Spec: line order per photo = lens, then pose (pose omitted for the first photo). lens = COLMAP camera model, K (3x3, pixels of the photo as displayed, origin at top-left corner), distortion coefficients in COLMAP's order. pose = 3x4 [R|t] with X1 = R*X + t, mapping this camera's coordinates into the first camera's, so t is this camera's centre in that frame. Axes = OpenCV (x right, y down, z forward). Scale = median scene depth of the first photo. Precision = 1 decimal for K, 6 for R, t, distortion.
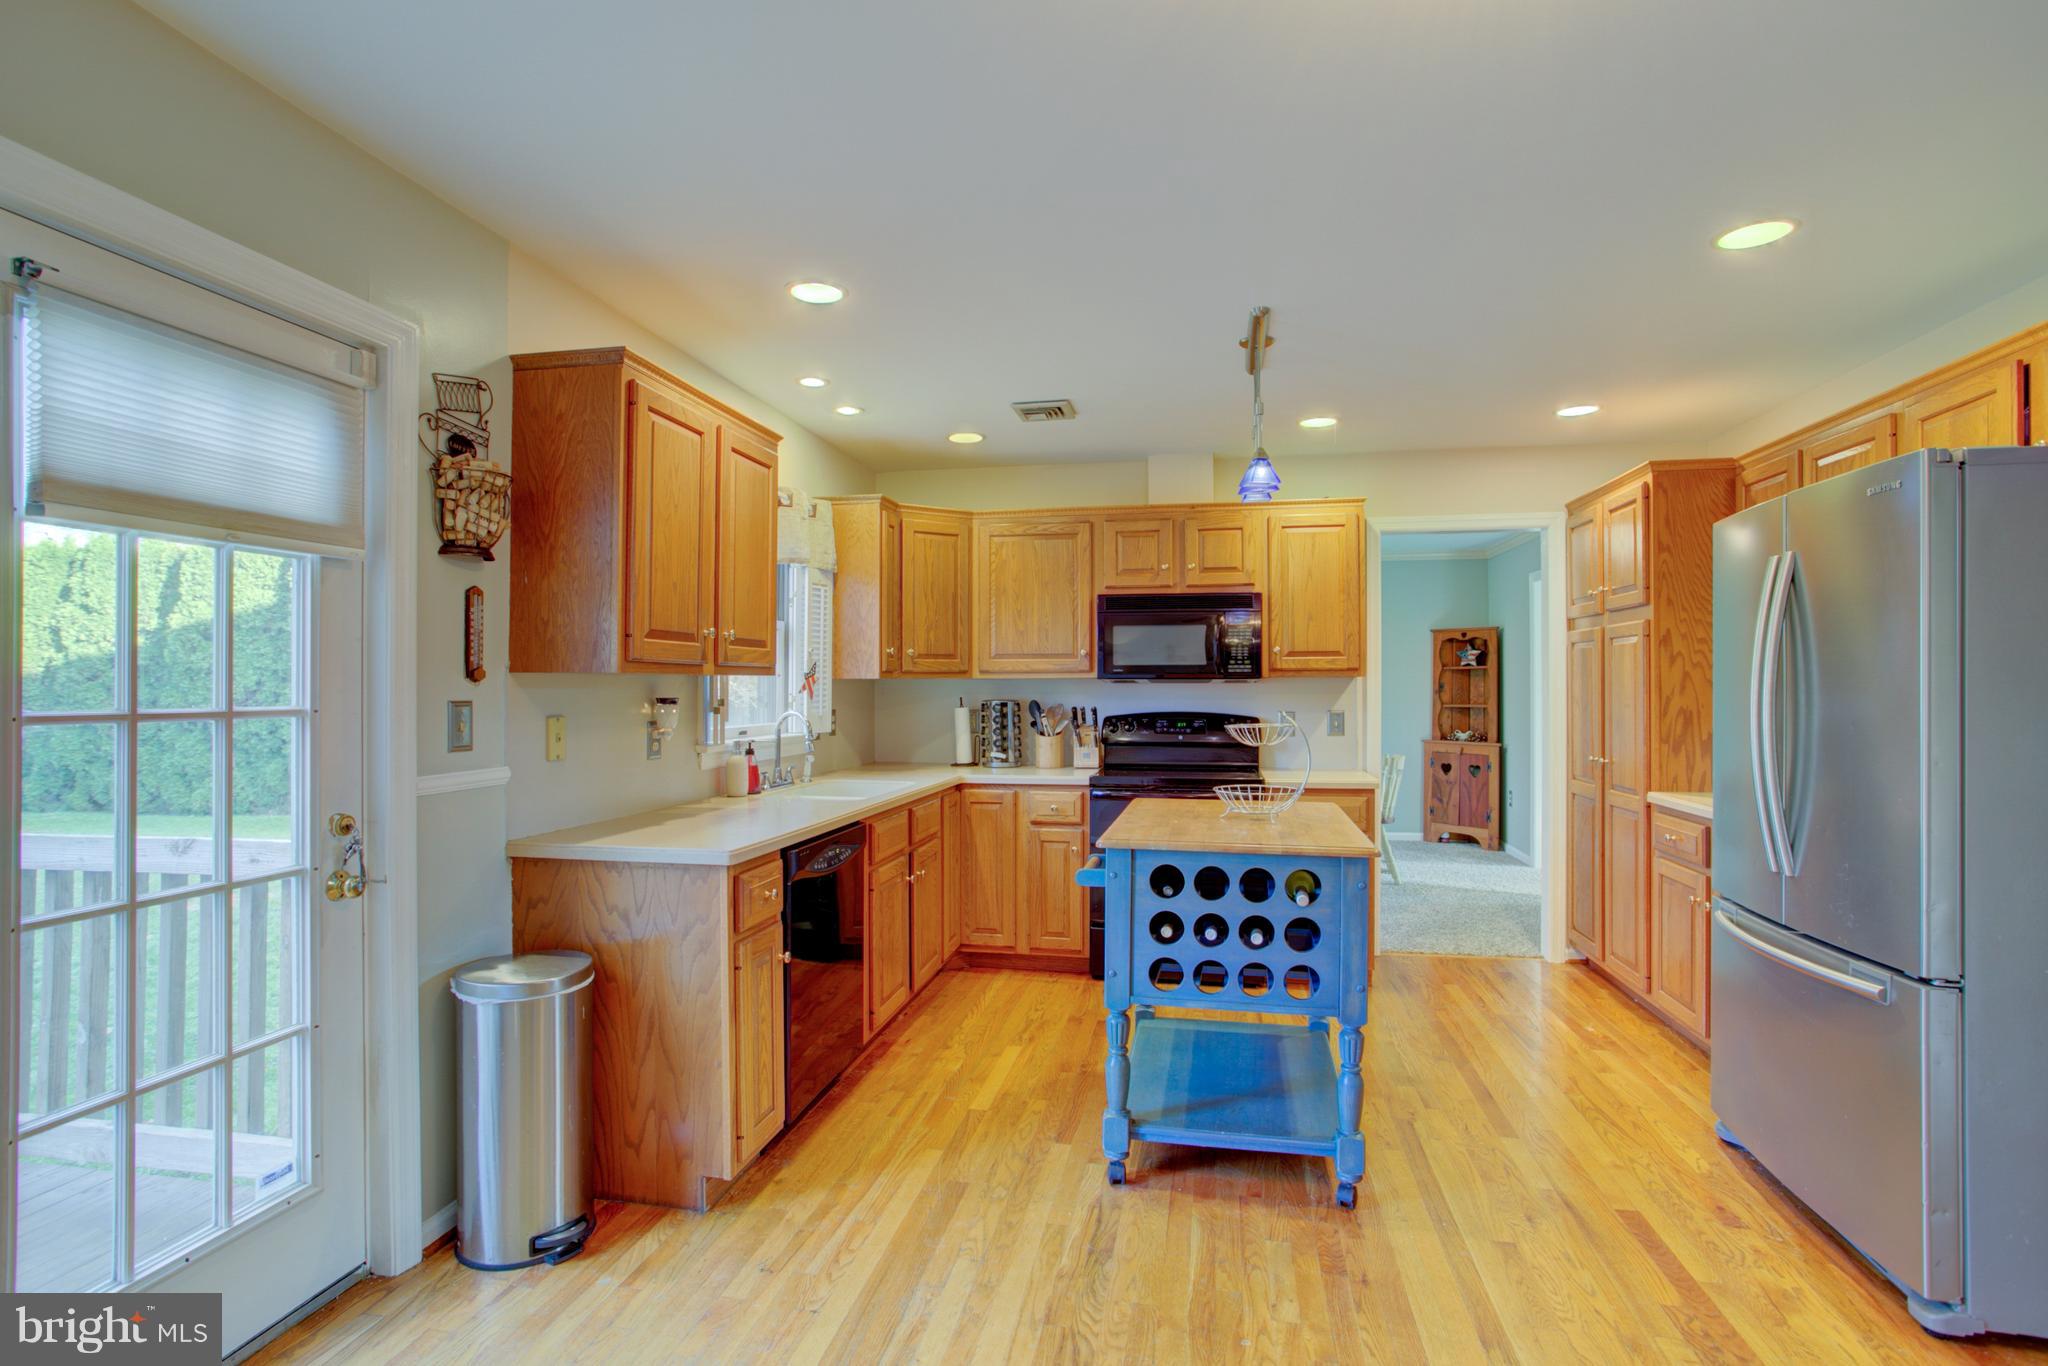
lens RADIAL K [[994.2, 0, 1011.1], [0, 994.2, 678.3], [0, 0, 1]] dist [-0.077943, 0.048163]
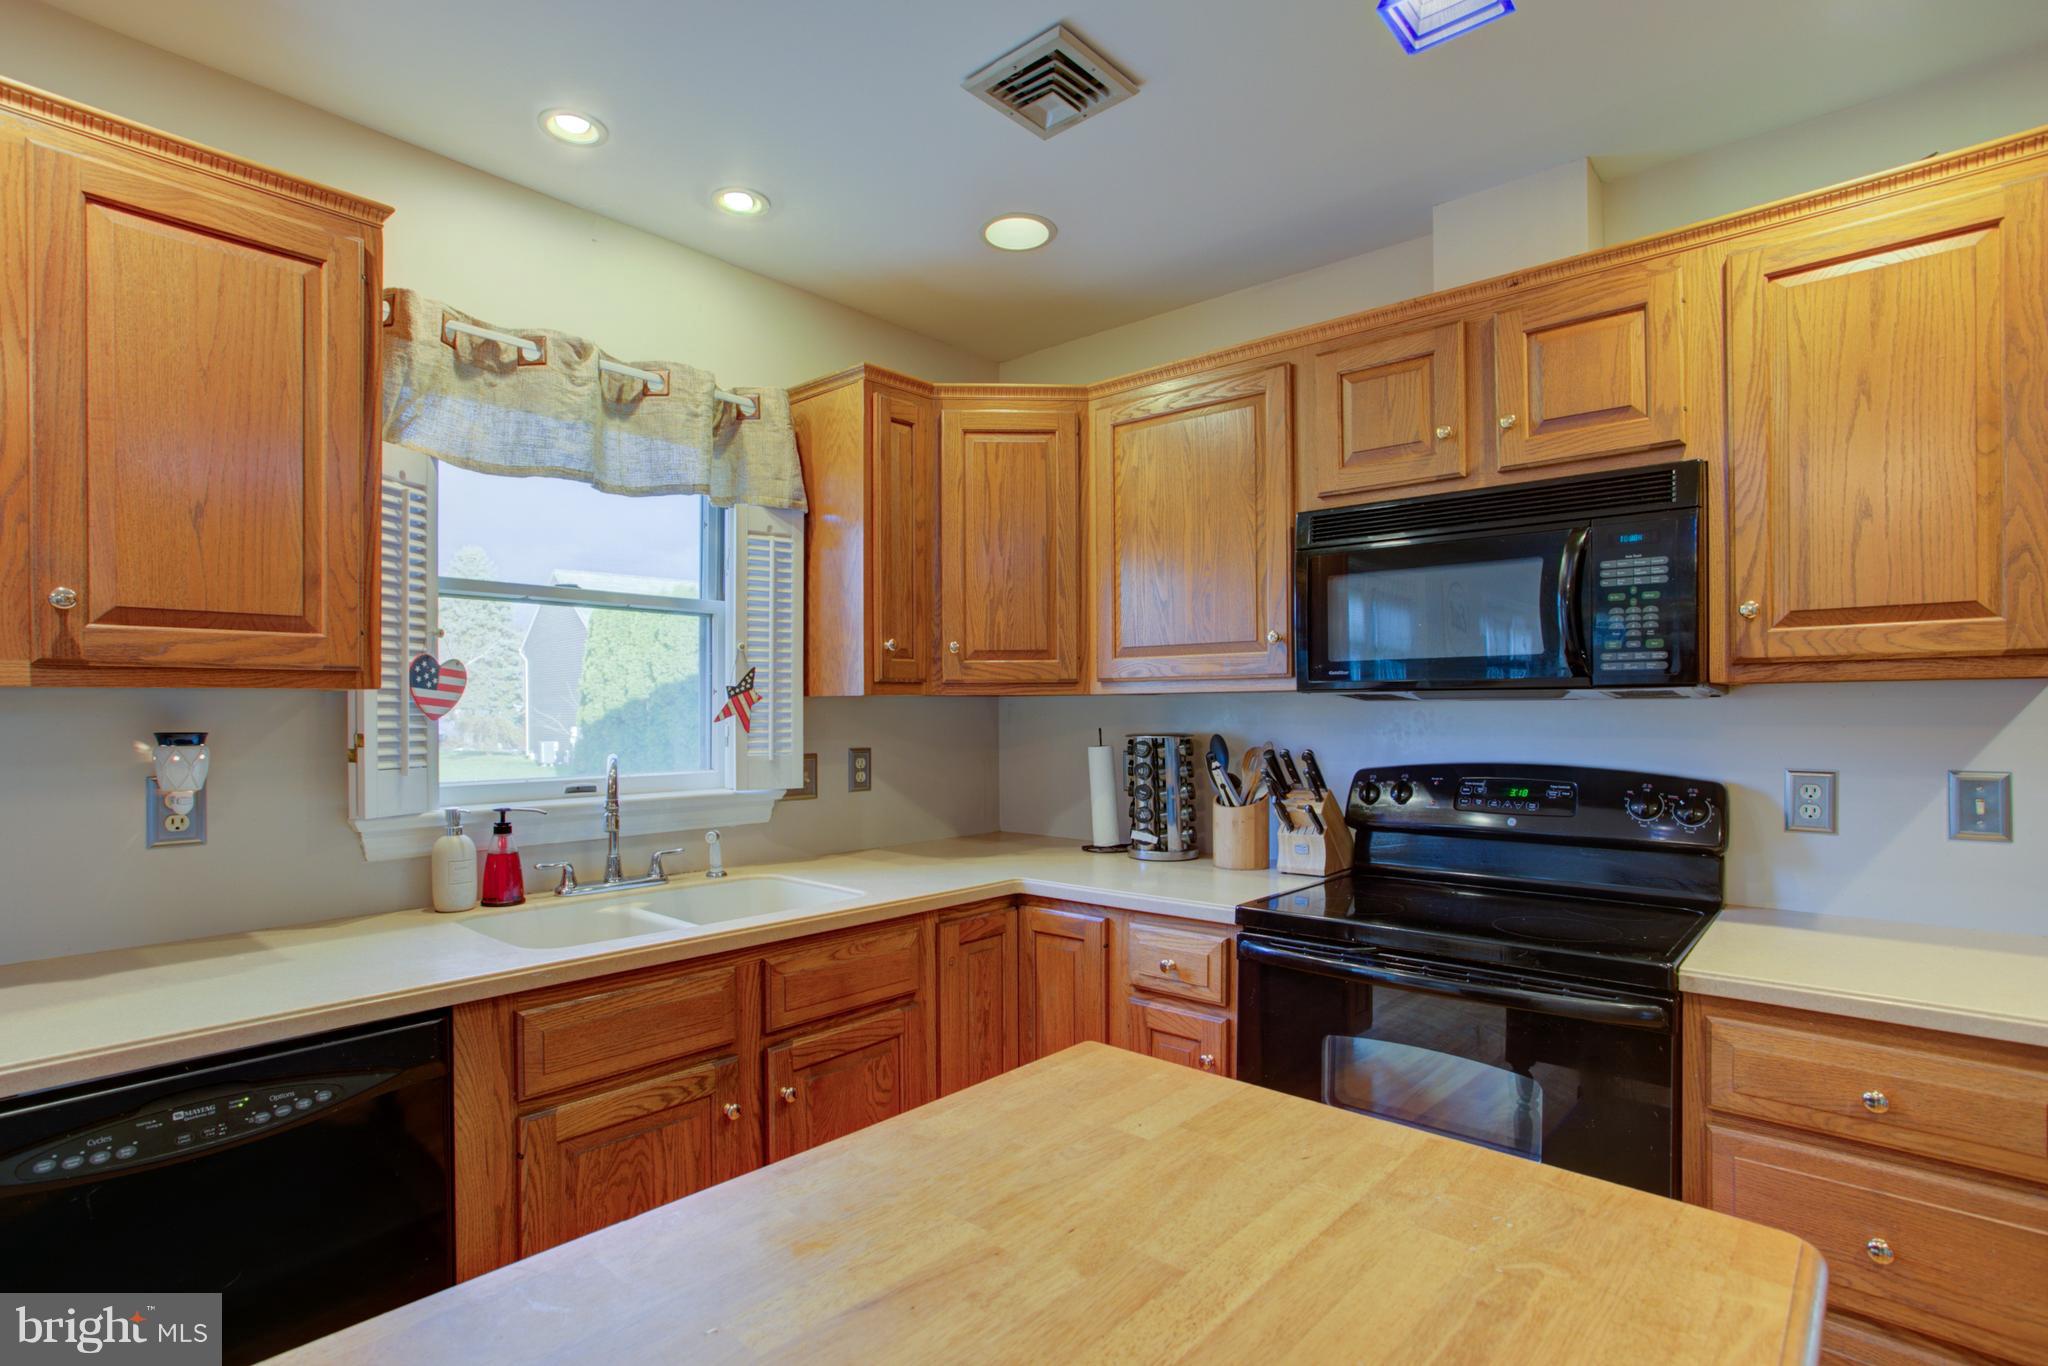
lens RADIAL K [[1002.6, 0, 1015.3], [0, 1002.6, 716.9], [0, 0, 1]] dist [-0.054563, 0.029056]
pose [[0.867204, 0.001519, -0.497950, 0.215747], [0.007043, 0.999858, 0.015317, 0.004376], [0.497902, -0.016790, 0.867071, 0.547769]]
